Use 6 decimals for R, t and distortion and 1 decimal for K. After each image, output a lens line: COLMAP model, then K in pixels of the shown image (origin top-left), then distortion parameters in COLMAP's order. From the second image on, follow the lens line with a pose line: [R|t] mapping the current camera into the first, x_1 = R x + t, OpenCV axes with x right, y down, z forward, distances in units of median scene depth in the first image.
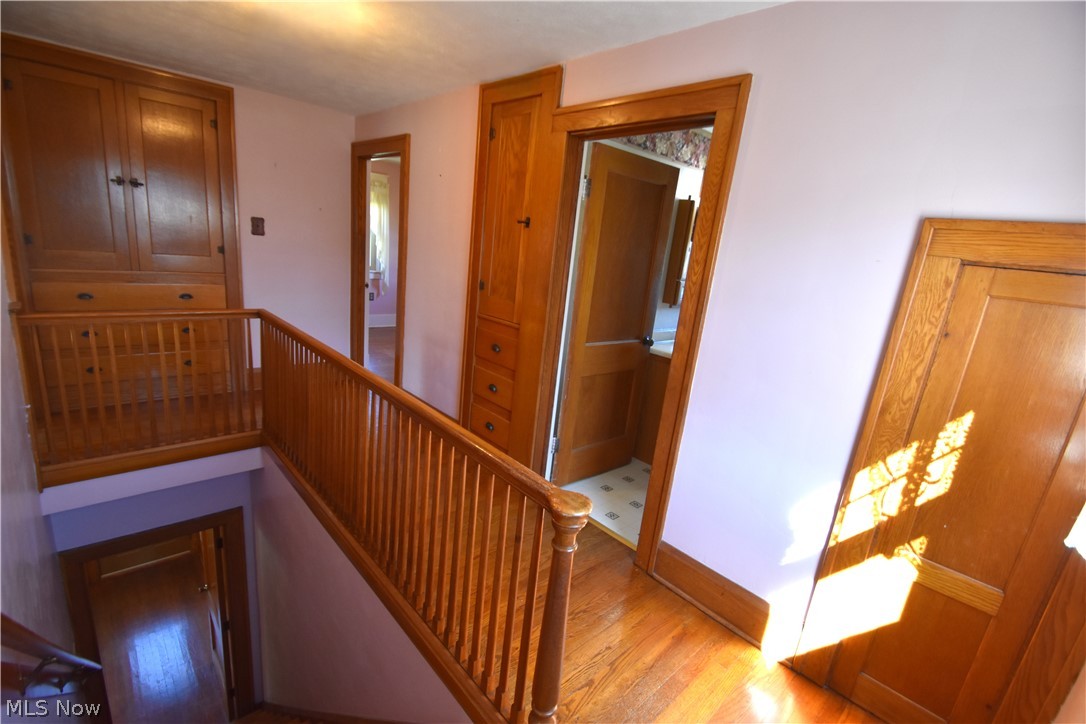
lens RADIAL K [[487.6, 0, 533.0], [0, 487.6, 366.2], [0, 0, 1]] dist [0.007463, -0.019118]
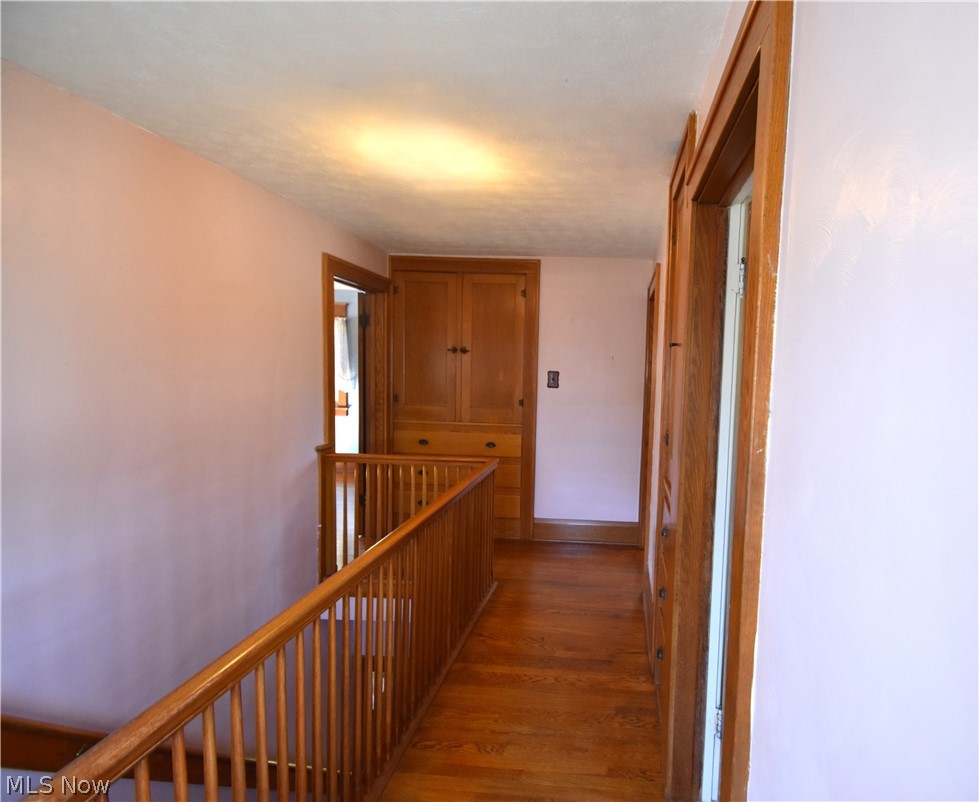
lens RADIAL K [[529.1, 0, 489.5], [0, 529.1, 401.0], [0, 0, 1]] dist [0.029994, 0.000068]
pose [[0.703314, -0.033292, -0.710099, 0.159449], [-0.133345, 0.974993, -0.177783, -0.028130], [0.698261, 0.219726, 0.681287, 0.170961]]
